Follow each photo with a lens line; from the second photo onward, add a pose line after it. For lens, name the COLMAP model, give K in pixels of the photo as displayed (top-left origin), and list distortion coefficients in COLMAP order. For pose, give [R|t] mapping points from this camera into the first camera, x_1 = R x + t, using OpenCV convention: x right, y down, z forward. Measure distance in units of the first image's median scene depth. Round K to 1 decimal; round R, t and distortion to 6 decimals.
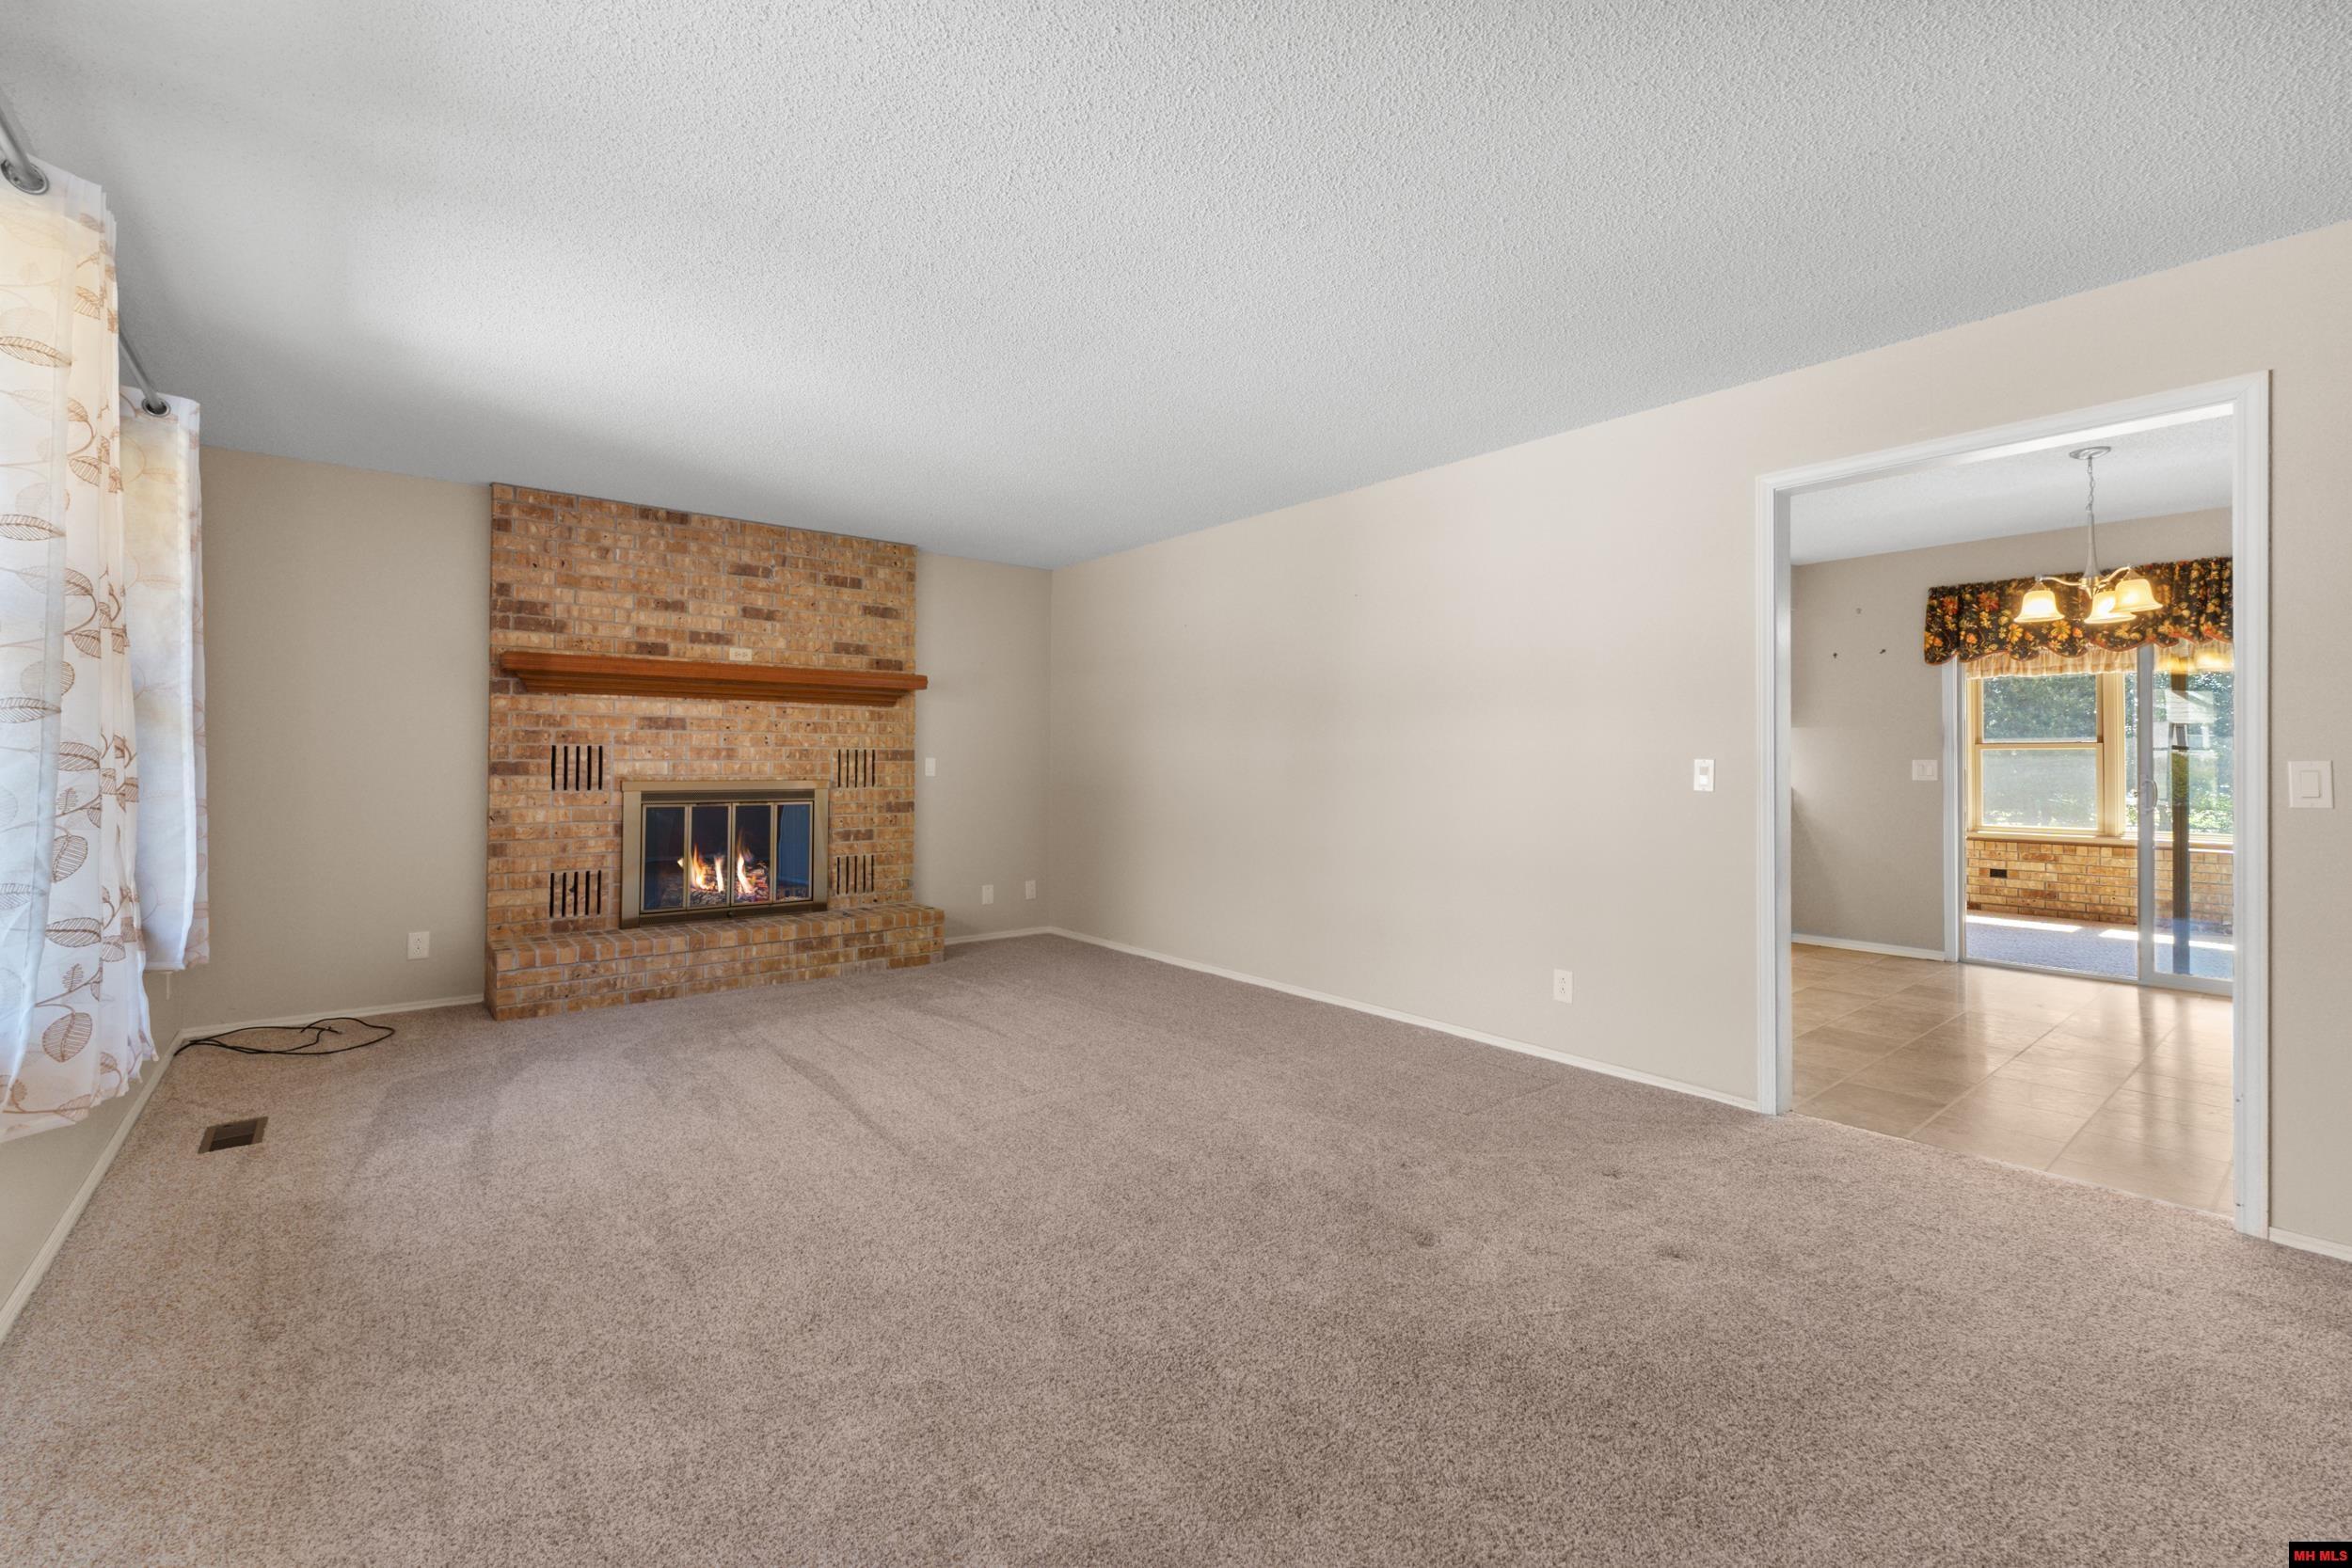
lens RADIAL K [[988.4, 0, 1191.2], [0, 988.4, 754.0], [0, 0, 1]] dist [0.005366, -0.000526]
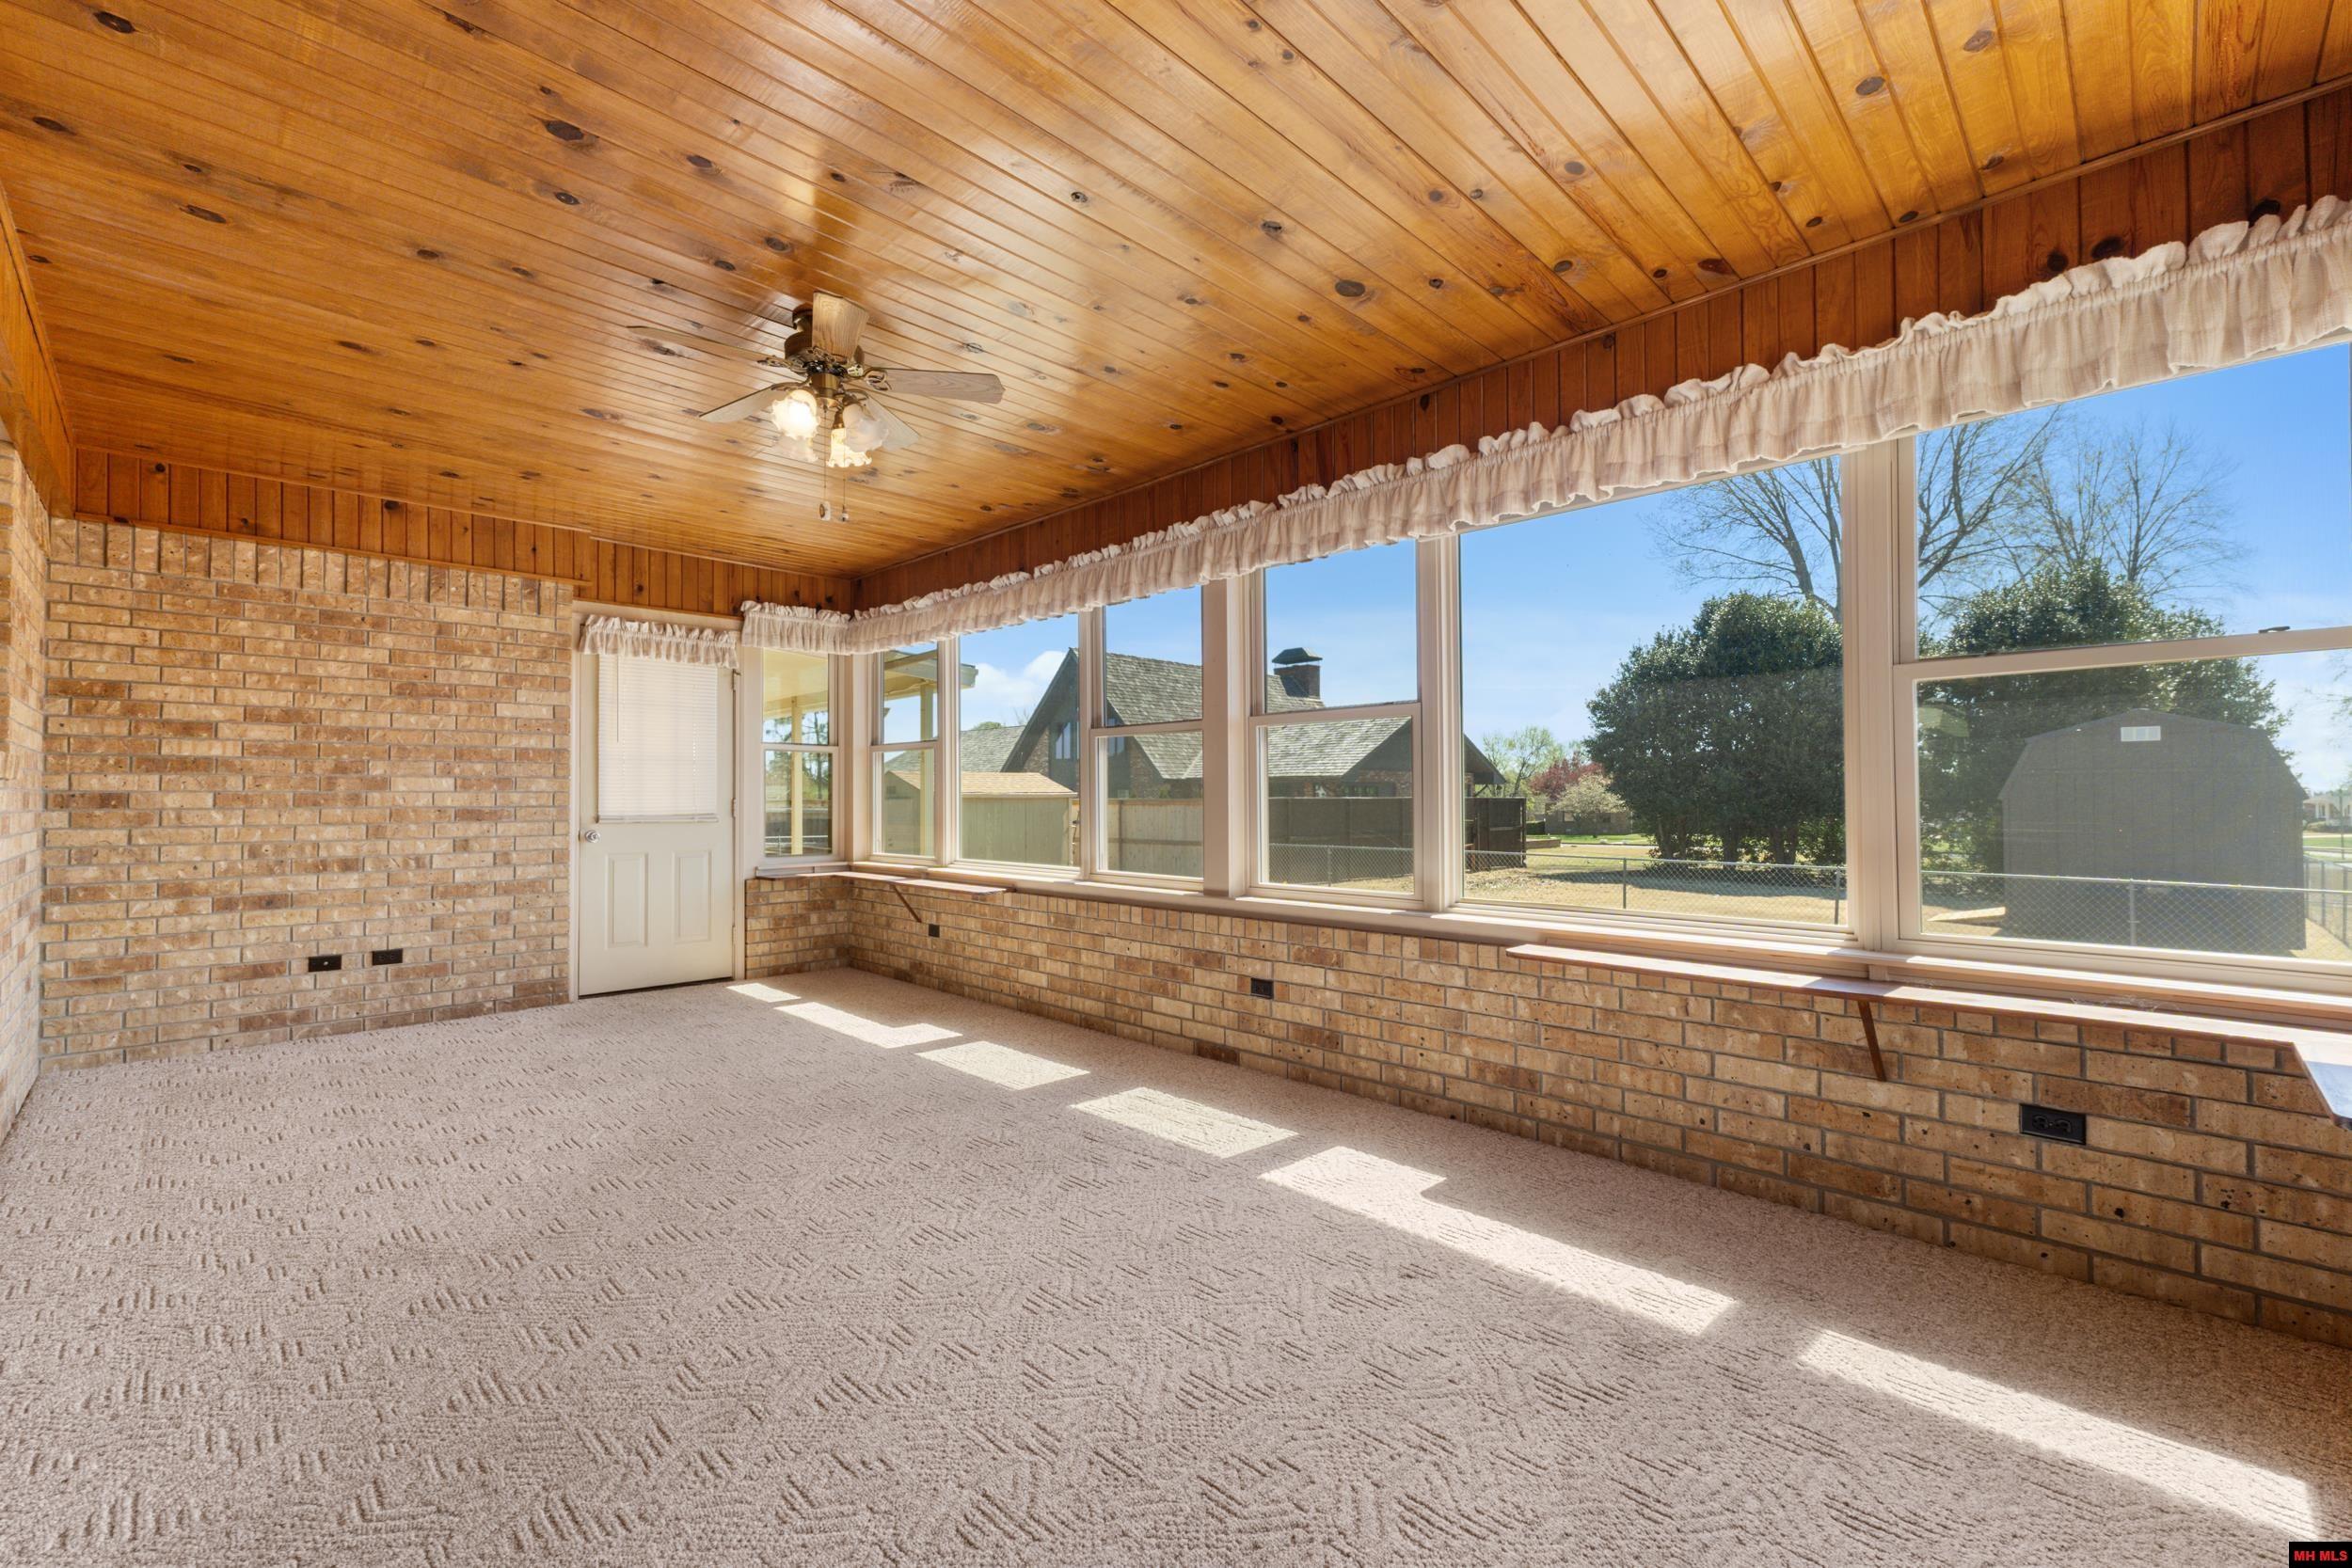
lens RADIAL K [[988.4, 0, 1176.0], [0, 988.4, 780.7], [0, 0, 1]] dist [0.005366, -0.000526]
pose [[0.994433, -0.005784, 0.105217, 1.055206], [0.006539, 0.999955, -0.006839, 0.037017], [-0.105172, 0.007489, 0.994426, 0.784856]]
